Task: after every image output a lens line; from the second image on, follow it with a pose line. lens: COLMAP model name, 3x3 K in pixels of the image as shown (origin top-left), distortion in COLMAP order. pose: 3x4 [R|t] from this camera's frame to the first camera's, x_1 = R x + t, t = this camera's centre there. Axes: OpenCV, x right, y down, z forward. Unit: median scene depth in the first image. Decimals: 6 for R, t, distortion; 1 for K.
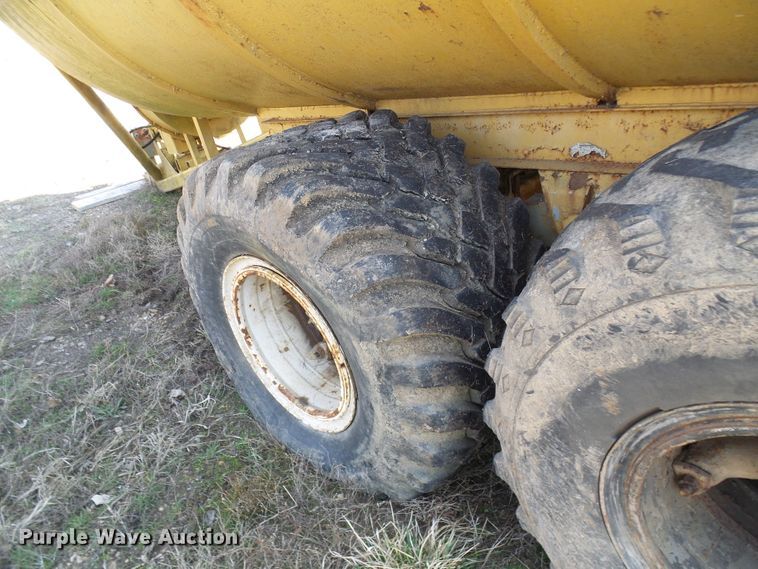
lens RADIAL K [[528.1, 0, 379.0], [0, 528.1, 284.5], [0, 0, 1]] dist [-0.003412, 0.002937]
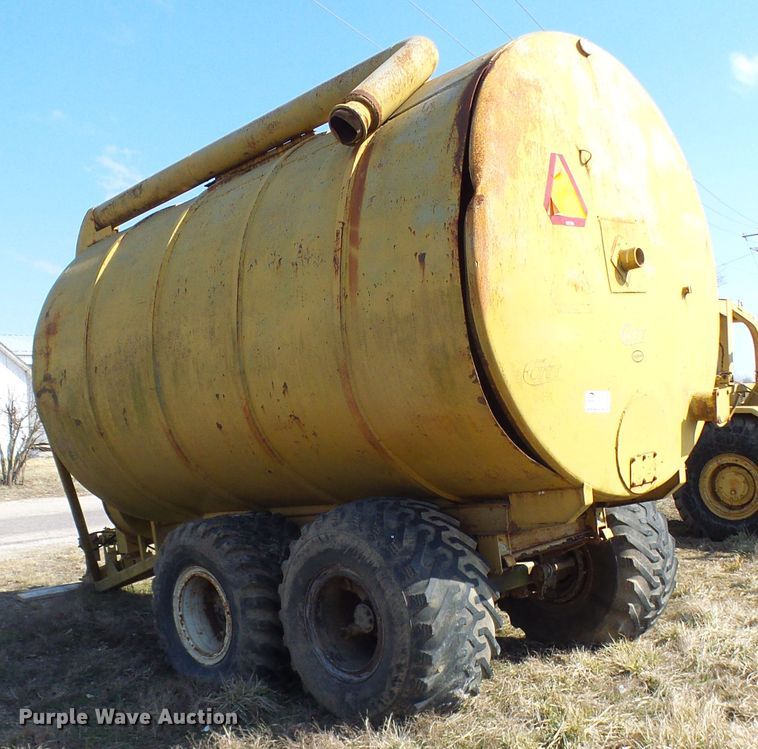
lens RADIAL K [[854.1, 0, 379.0], [0, 854.1, 374.5], [0, 0, 1]] dist [-0.037739, -0.005429]
pose [[0.998535, 0.054088, -0.001792, 0.546425], [-0.047128, 0.852810, -0.520091, 1.193036], [-0.026602, 0.519413, 0.854109, -2.743714]]
